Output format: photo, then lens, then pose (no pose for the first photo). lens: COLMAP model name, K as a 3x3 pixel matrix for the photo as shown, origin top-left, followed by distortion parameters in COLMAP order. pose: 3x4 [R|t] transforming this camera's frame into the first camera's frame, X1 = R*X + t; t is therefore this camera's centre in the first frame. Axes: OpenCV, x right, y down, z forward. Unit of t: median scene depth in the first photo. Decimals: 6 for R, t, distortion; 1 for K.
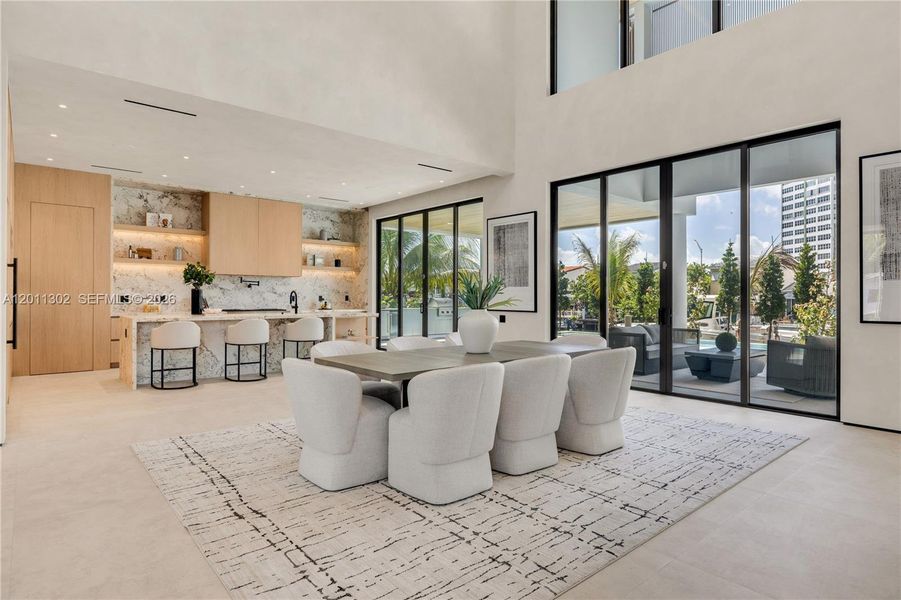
lens RADIAL K [[497.2, 0, 448.0], [0, 497.2, 295.7], [0, 0, 1]] dist [0.002190, 0.000145]
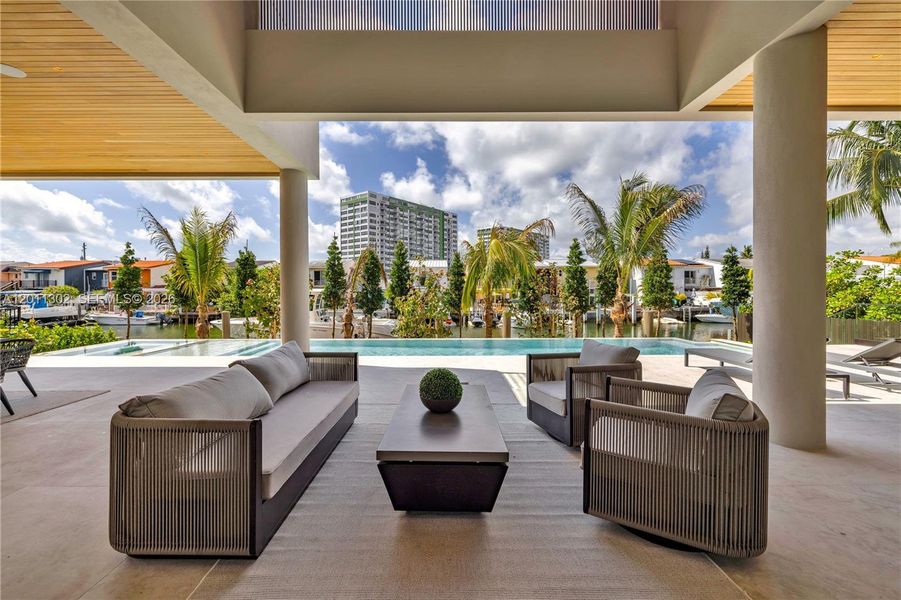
lens RADIAL K [[378.9, 0, 446.2], [0, 378.9, 293.4], [0, 0, 1]] dist [0.001625, 0.000129]
pose [[0.647198, -0.011139, 0.762241, 0.098192], [0.003322, 0.999925, 0.011791, 0.000246], [-0.762315, -0.005099, 0.647186, 0.252383]]
